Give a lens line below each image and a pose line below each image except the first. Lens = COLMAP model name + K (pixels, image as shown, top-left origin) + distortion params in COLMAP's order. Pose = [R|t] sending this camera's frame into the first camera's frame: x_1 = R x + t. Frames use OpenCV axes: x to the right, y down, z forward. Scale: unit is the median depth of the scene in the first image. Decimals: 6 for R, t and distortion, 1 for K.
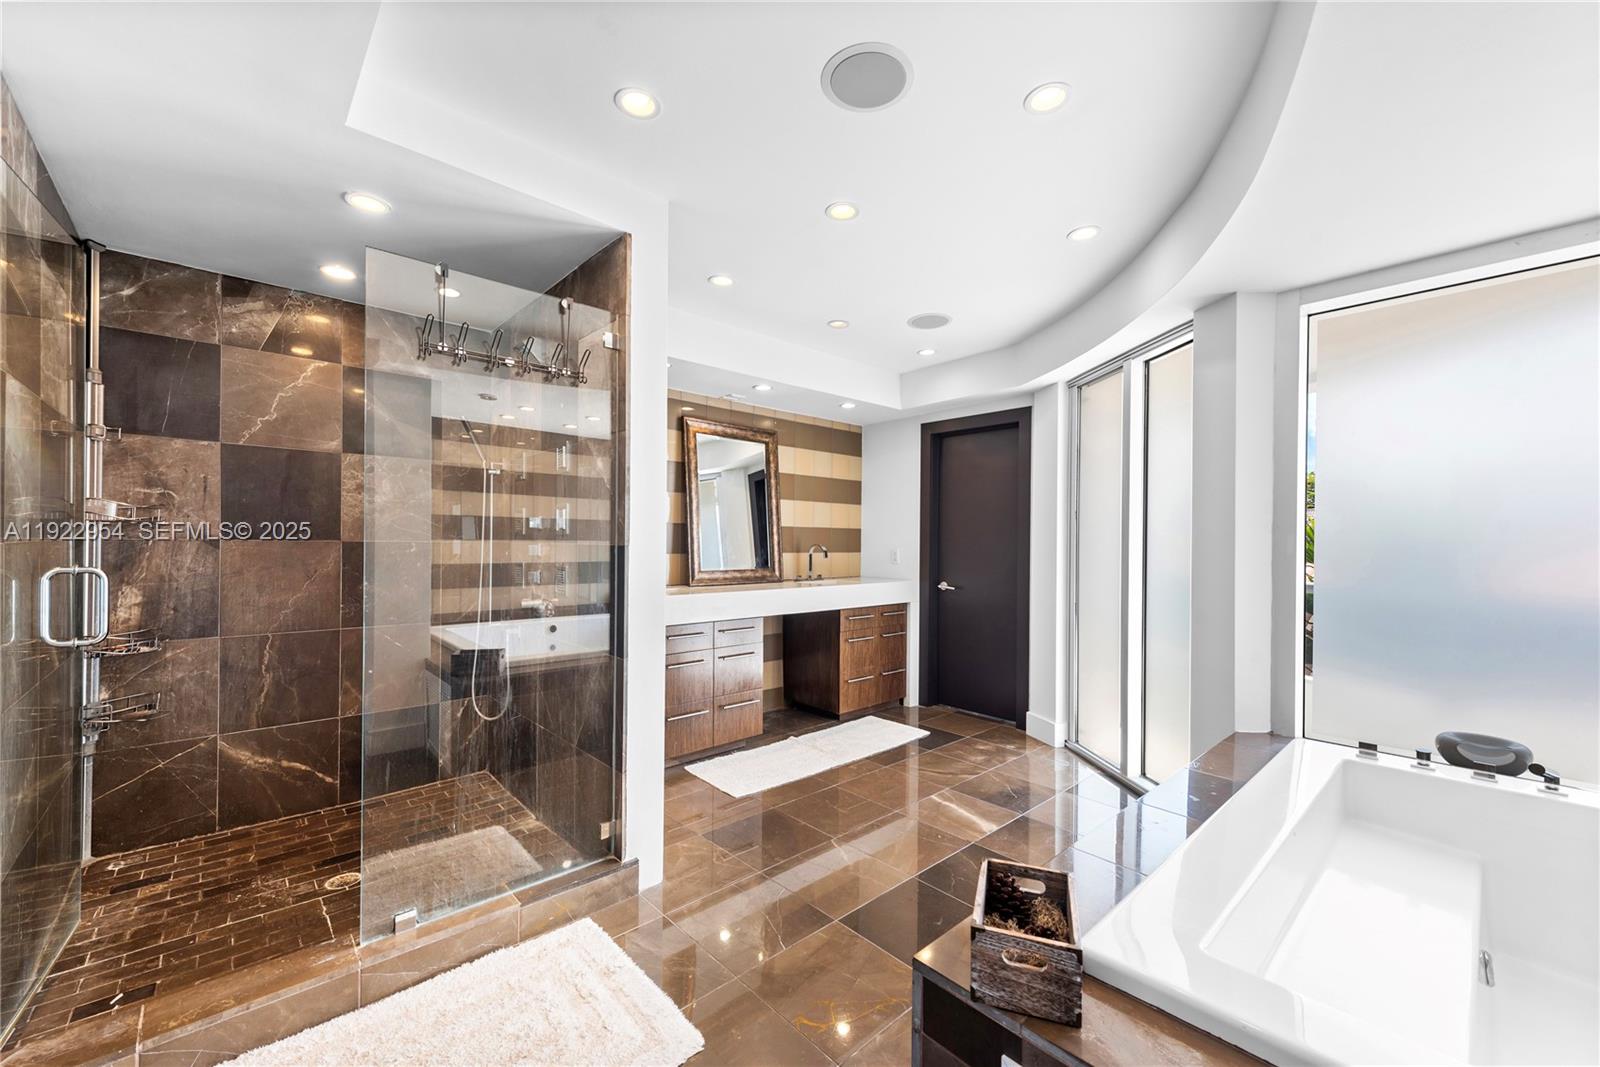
lens RADIAL K [[628.7, 0, 805.7], [0, 628.7, 541.2], [0, 0, 1]] dist [0.008150, -0.000176]
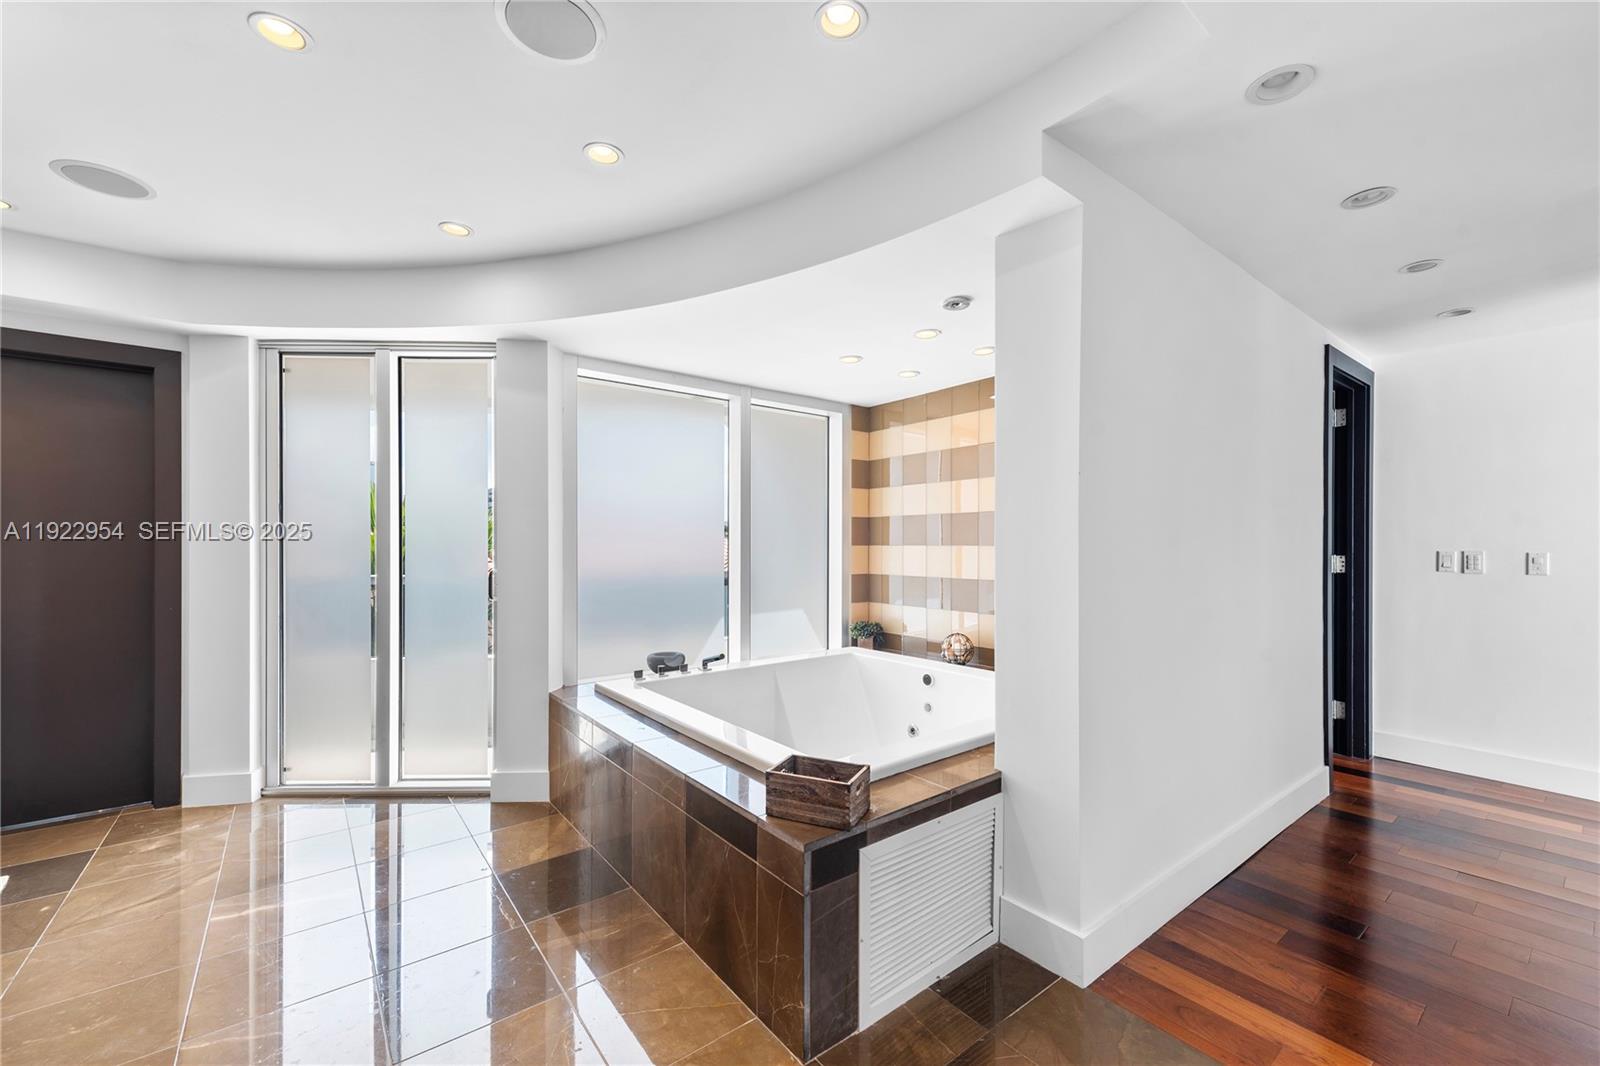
lens RADIAL K [[628.7, 0, 806.8], [0, 628.7, 542.3], [0, 0, 1]] dist [0.008150, -0.000176]
pose [[0.089730, -0.001018, 0.995966, -0.327289], [-0.001564, 0.999998, 0.001163, 0.000730], [-0.995965, -0.001662, 0.089728, 0.240907]]
